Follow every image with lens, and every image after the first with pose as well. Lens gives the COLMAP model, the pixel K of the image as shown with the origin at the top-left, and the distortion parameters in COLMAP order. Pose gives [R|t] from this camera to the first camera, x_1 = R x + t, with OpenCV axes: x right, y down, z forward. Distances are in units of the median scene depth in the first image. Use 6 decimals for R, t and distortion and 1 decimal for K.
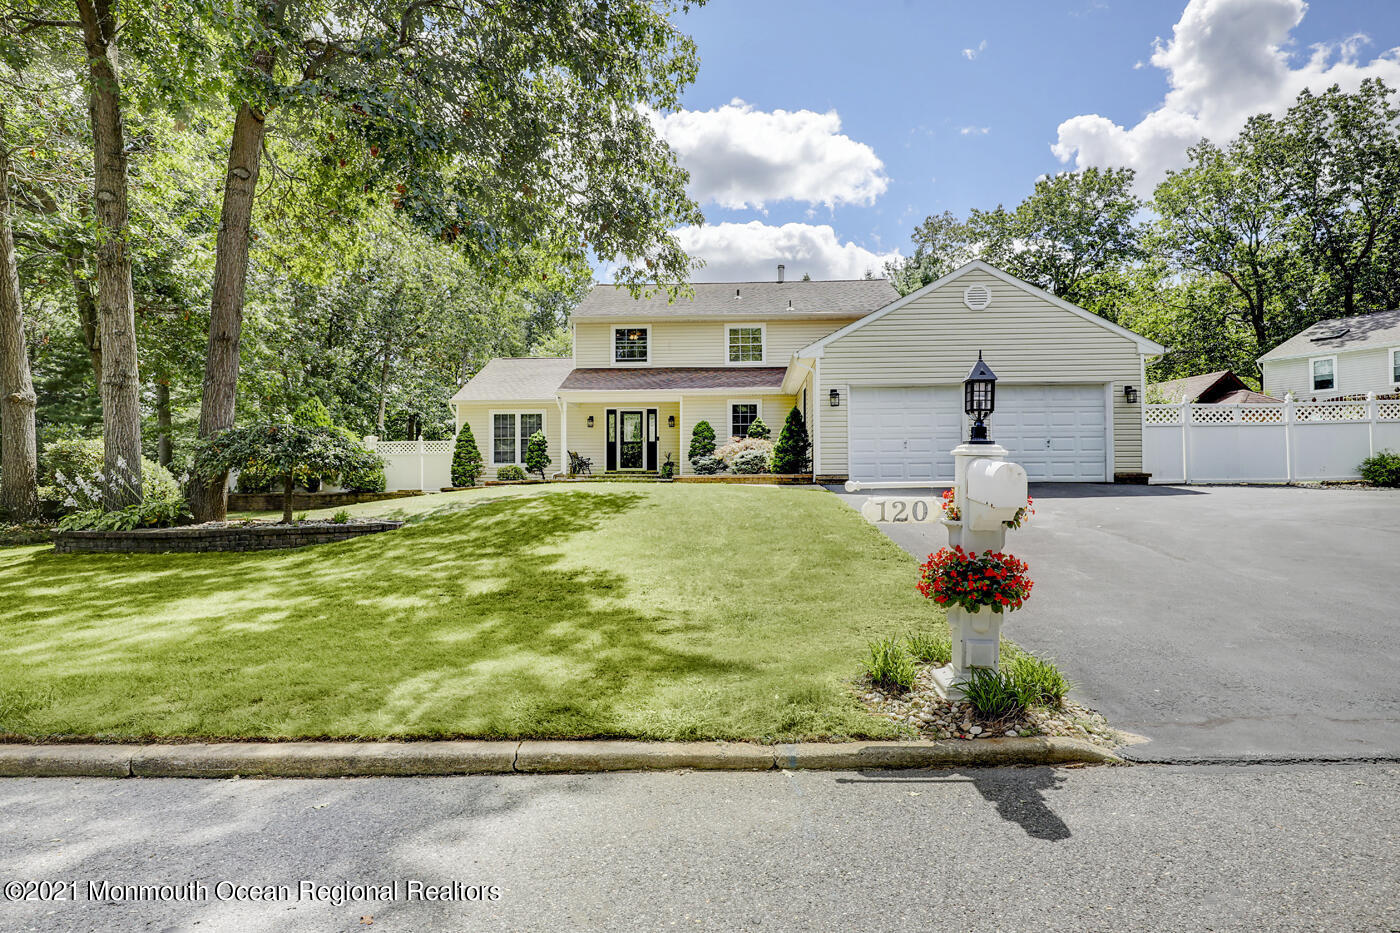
lens RADIAL K [[748.6, 0, 708.0], [0, 748.6, 476.7], [0, 0, 1]] dist [0.001629, 0.002171]
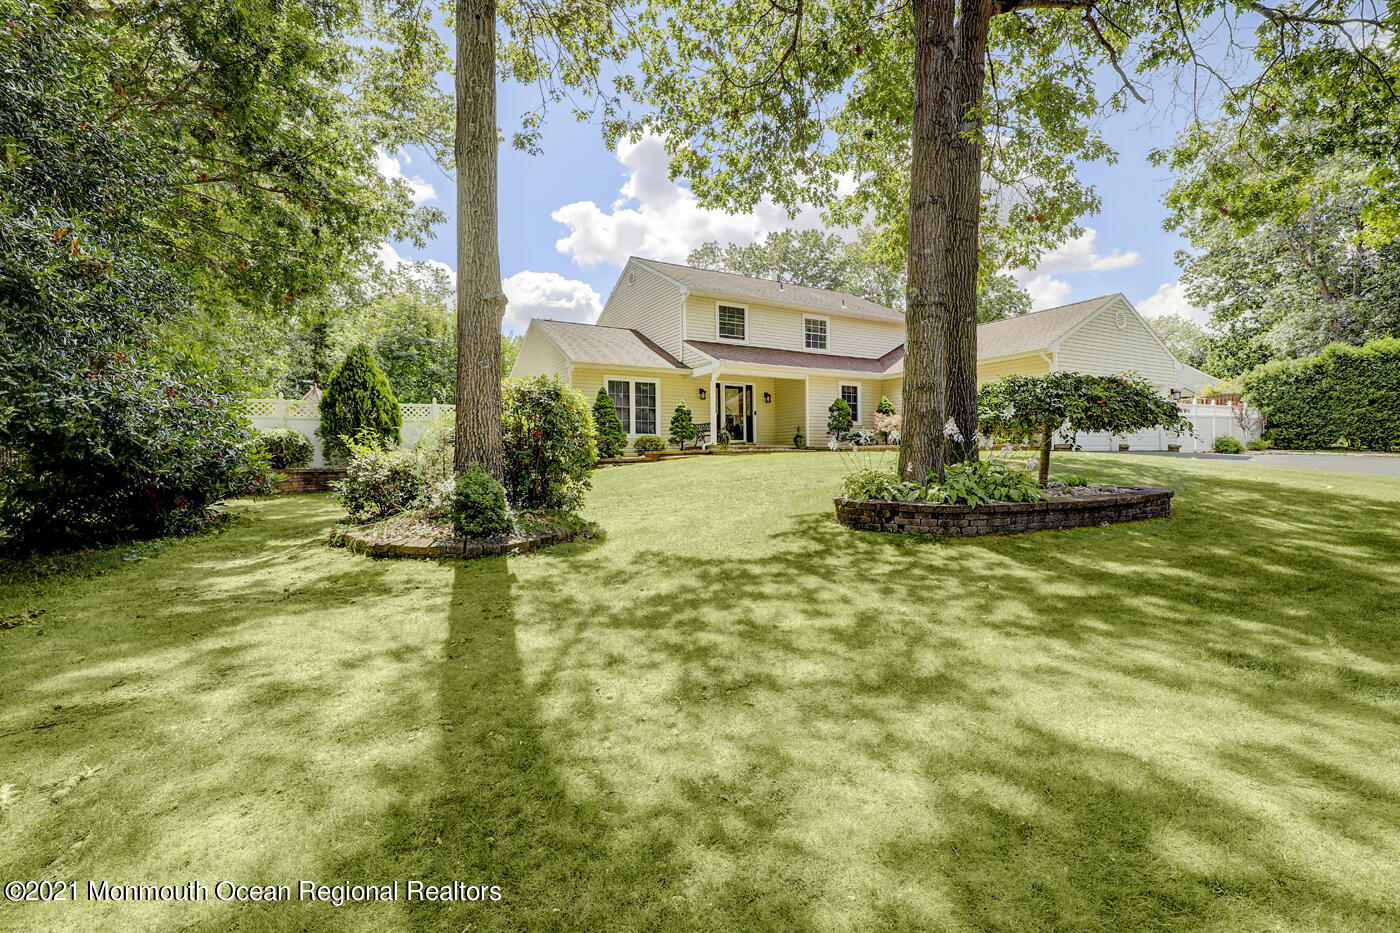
lens RADIAL K [[635.0, 0, 698.8], [0, 635.0, 456.6], [0, 0, 1]] dist [-0.002241, 0.000572]
pose [[0.838366, -0.001241, 0.545107, -0.628165], [0.002656, 0.999995, -0.001808, 0.012724], [-0.545102, 0.002964, 0.838365, 0.284138]]
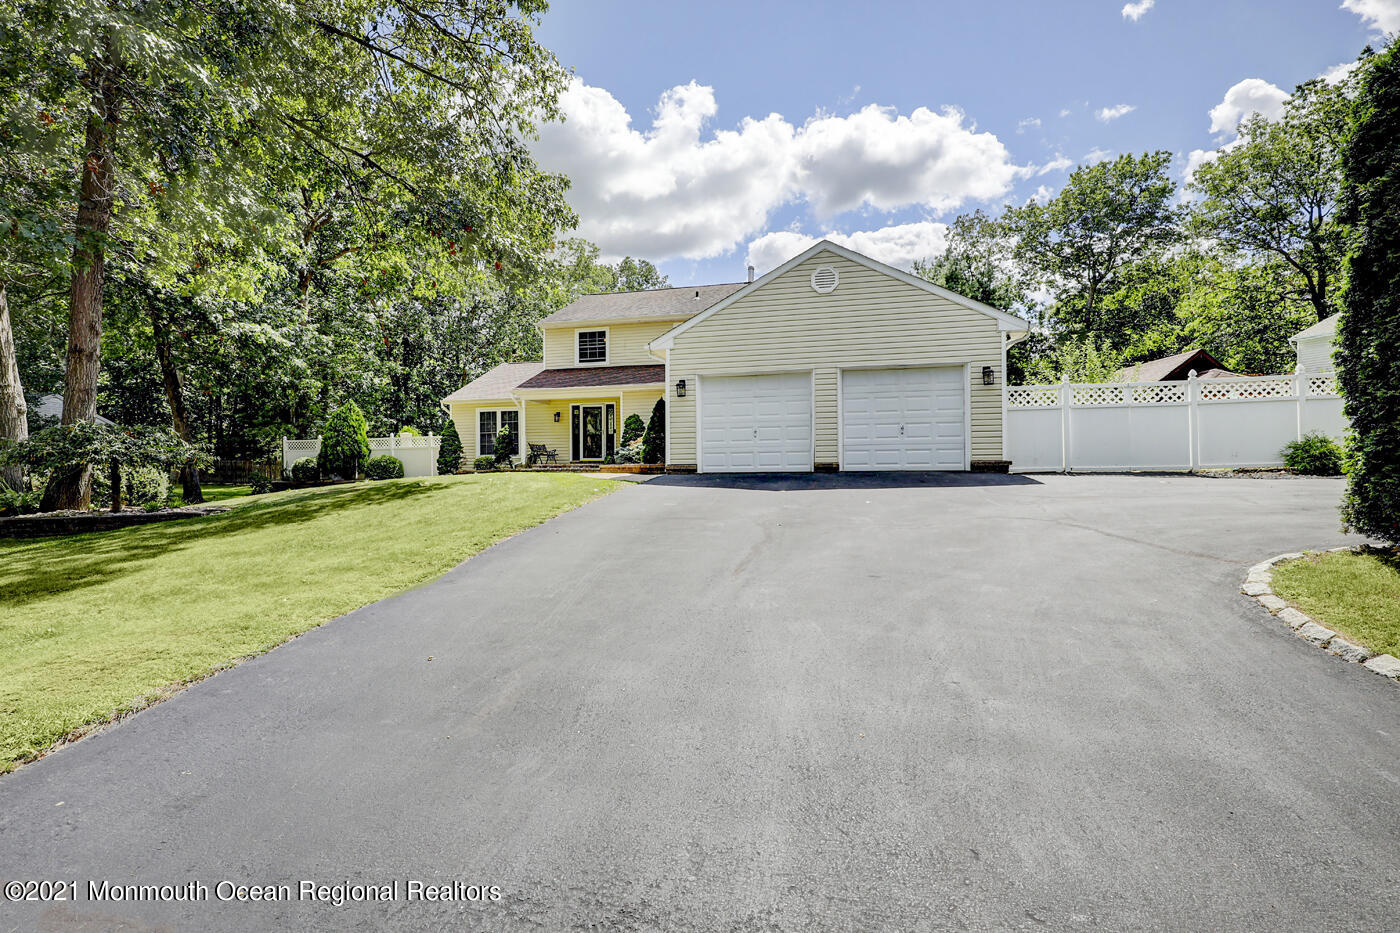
lens RADIAL K [[635.0, 0, 706.6], [0, 635.0, 476.4], [0, 0, 1]] dist [-0.002241, 0.000572]
pose [[0.982376, -0.001744, -0.186909, 0.239504], [0.005603, 0.999782, 0.020118, -0.002296], [0.186833, -0.020811, 0.982171, 0.107399]]
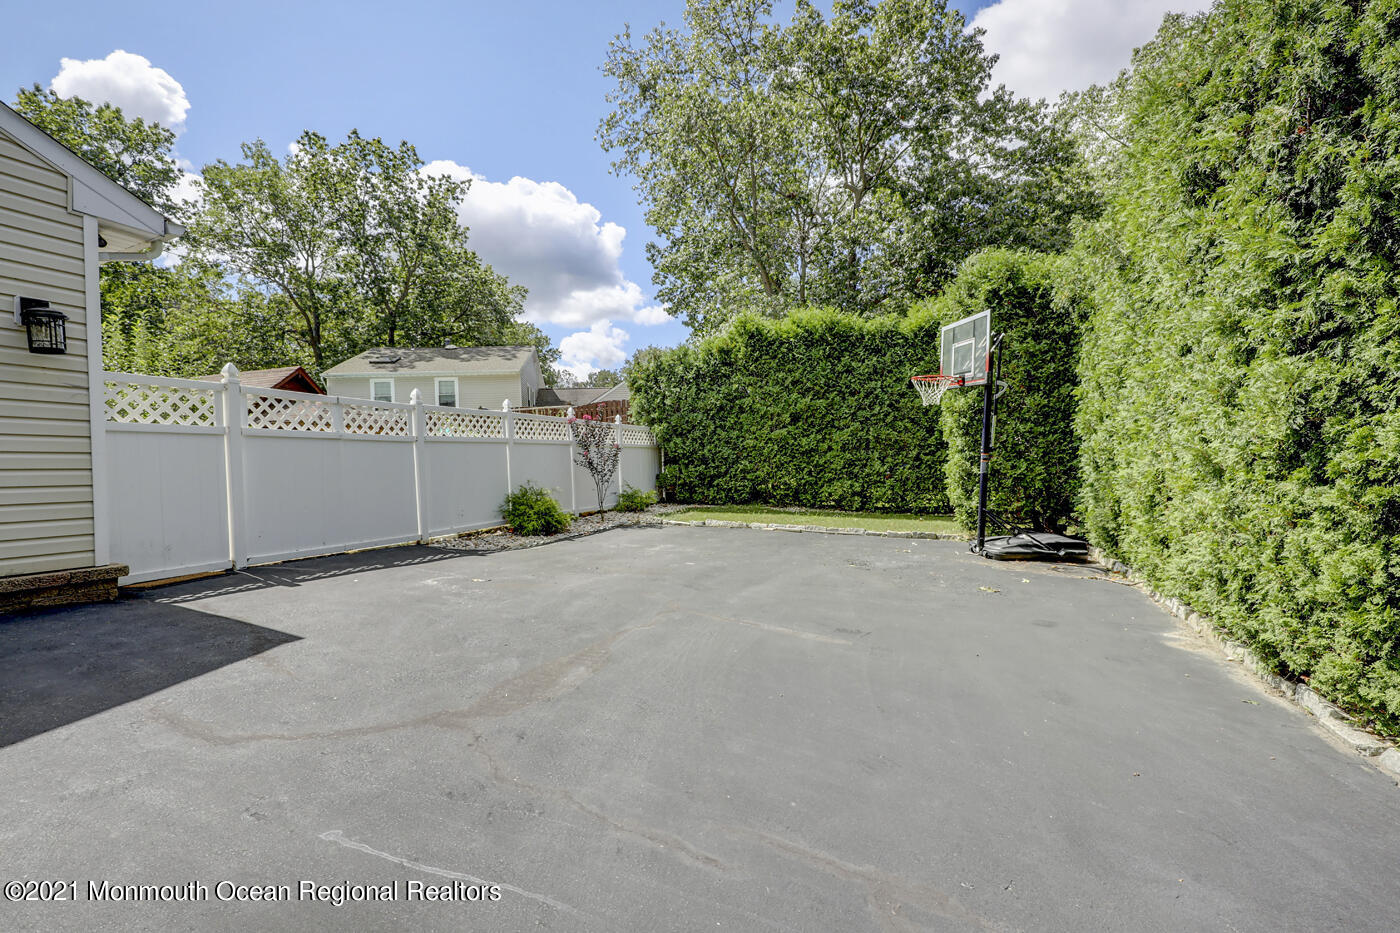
lens RADIAL K [[635.0, 0, 698.2], [0, 635.0, 463.9], [0, 0, 1]] dist [-0.002241, 0.000572]
pose [[0.375304, 0.006617, 0.926878, 0.271717], [0.029093, 0.999398, -0.018914, -0.024715], [-0.926445, 0.034064, 0.374885, 0.417116]]
